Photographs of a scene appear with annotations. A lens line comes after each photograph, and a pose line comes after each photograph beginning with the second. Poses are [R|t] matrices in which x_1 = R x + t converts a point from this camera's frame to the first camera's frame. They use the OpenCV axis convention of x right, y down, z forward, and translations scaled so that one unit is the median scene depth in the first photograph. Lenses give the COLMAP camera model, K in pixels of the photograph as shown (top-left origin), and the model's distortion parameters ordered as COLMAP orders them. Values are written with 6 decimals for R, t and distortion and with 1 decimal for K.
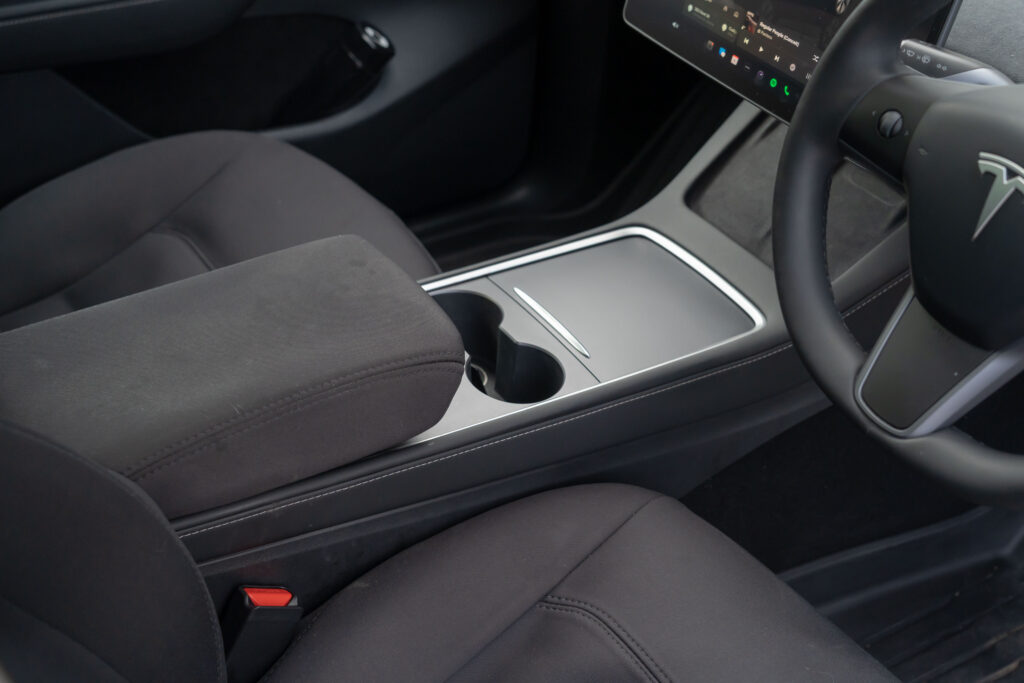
lens RADIAL K [[1386.6, 0, 537.1], [0, 1386.6, 334.6], [0, 0, 1]] dist [0.051179, 0.000000]
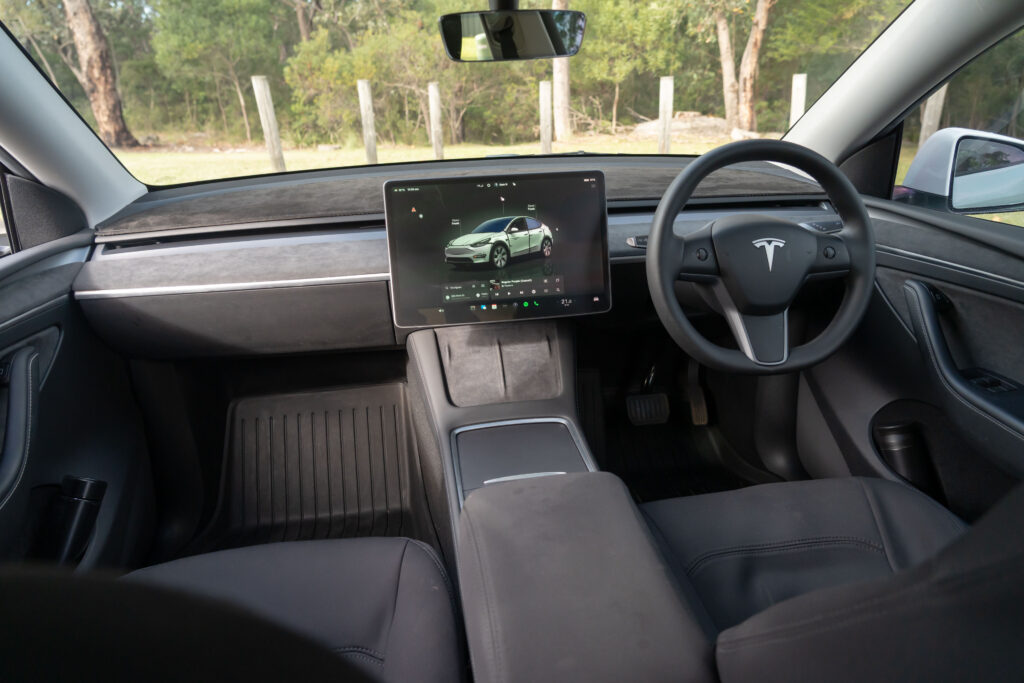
lens RADIAL K [[685.0, 0, 523.1], [0, 685.0, 330.2], [0, 0, 1]] dist [-0.028104, 0.007226]
pose [[0.401502, -0.382092, 0.832347, -0.635746], [0.565368, 0.818387, 0.102965, -0.252444], [-0.720524, 0.429242, 0.544606, 0.505189]]
